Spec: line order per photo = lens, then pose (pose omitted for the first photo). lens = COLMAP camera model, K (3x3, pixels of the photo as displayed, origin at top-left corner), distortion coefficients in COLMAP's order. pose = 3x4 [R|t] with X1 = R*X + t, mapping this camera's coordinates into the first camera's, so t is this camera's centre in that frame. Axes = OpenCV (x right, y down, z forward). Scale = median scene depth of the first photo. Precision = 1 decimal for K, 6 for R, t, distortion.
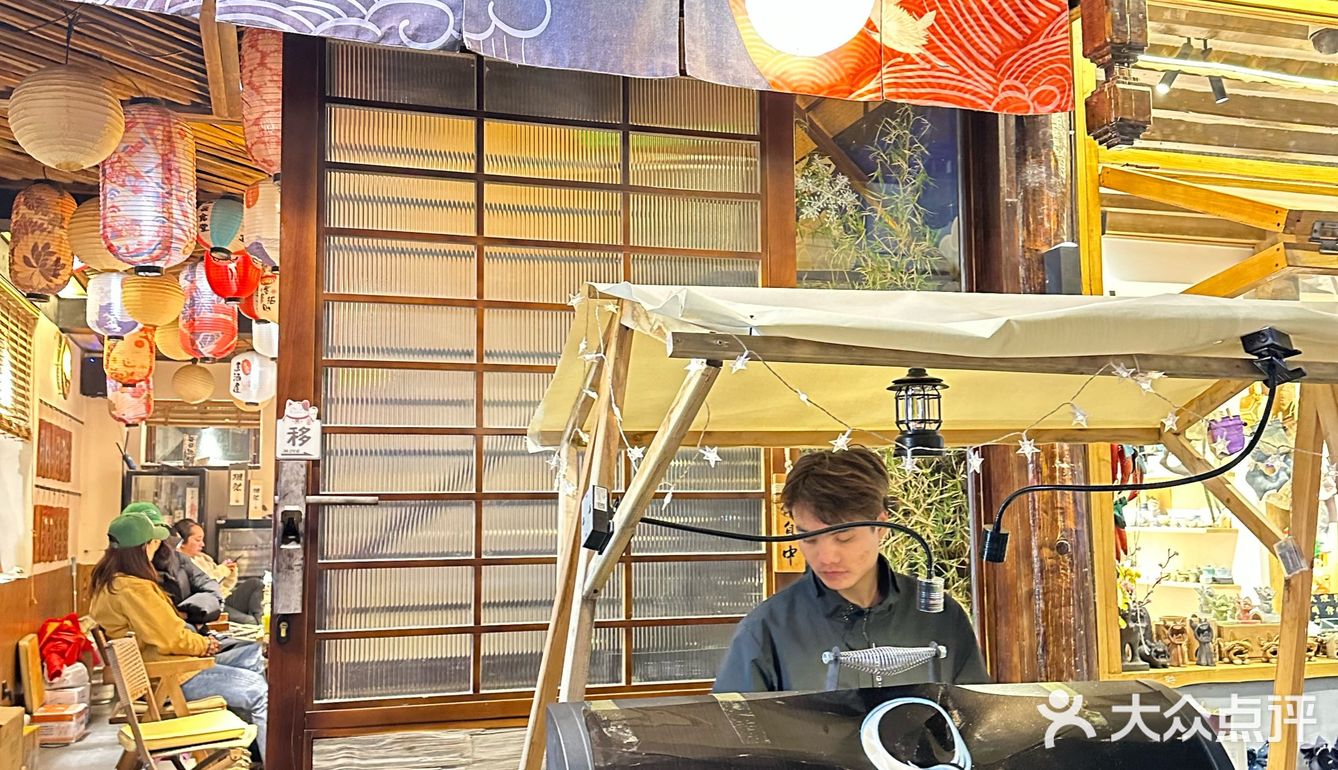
lens RADIAL K [[1215.3, 0, 669.0], [0, 1215.3, 385.0], [0, 0, 1]] dist [0.079397, -0.002916]
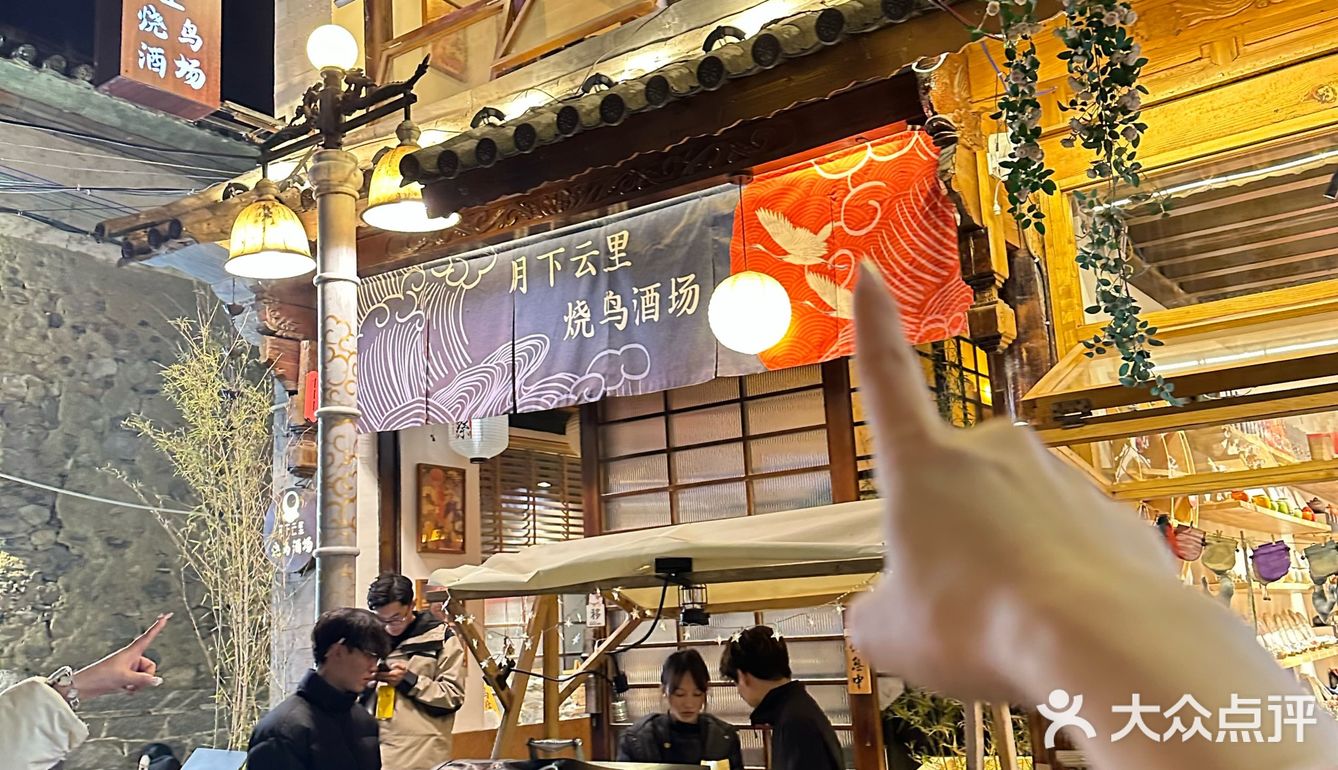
lens RADIAL K [[1215.3, 0, 669.0], [0, 1215.3, 385.0], [0, 0, 1]] dist [0.079397, -0.002916]
pose [[0.612870, -0.183406, -0.768604, 1.242038], [0.123436, 0.982971, -0.136133, -0.033184], [0.780483, -0.011441, 0.625072, -0.056146]]
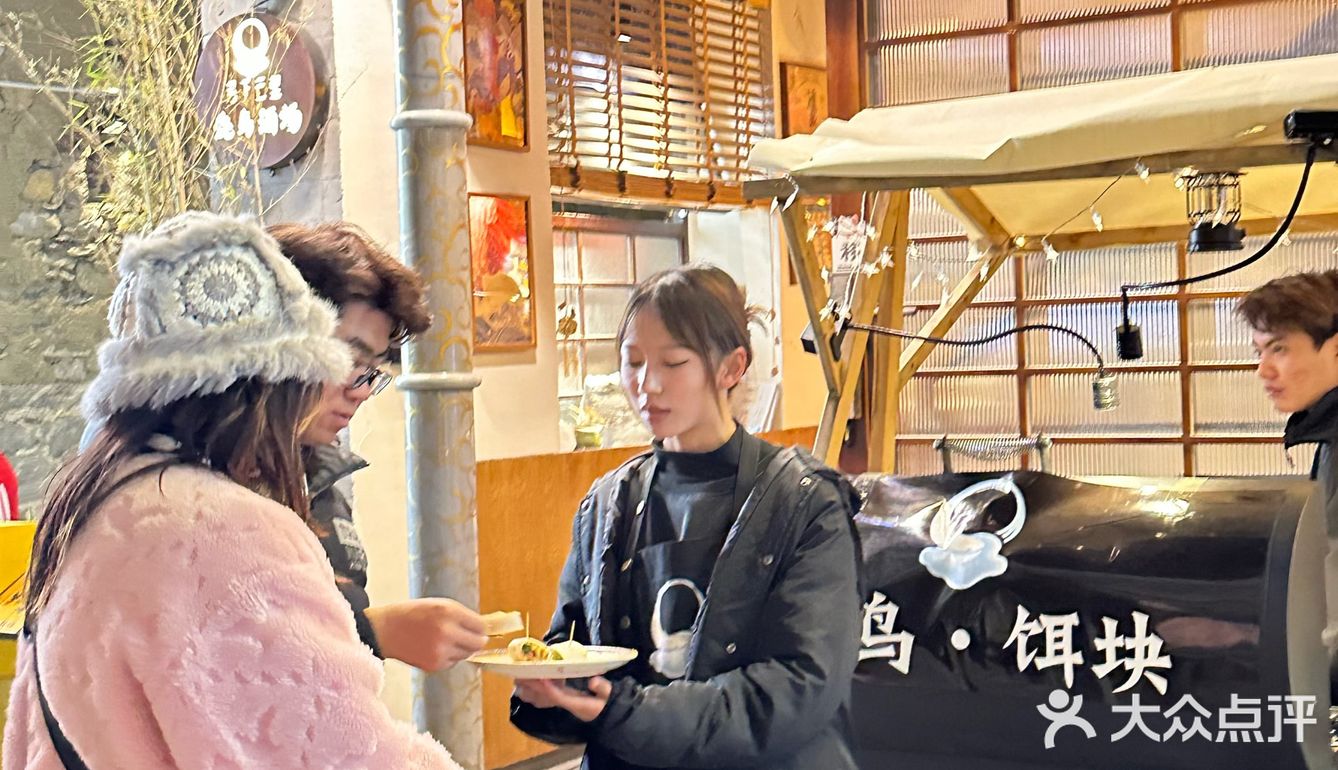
lens RADIAL K [[2029.4, 0, 669.0], [0, 2029.4, 385.0], [0, 0, 1]] dist [0.168342, -0.033595]
pose [[0.672730, 0.002165, -0.739885, 0.876533], [0.099782, 0.990595, 0.093623, -0.022679], [0.733129, -0.136810, 0.666187, -0.284833]]
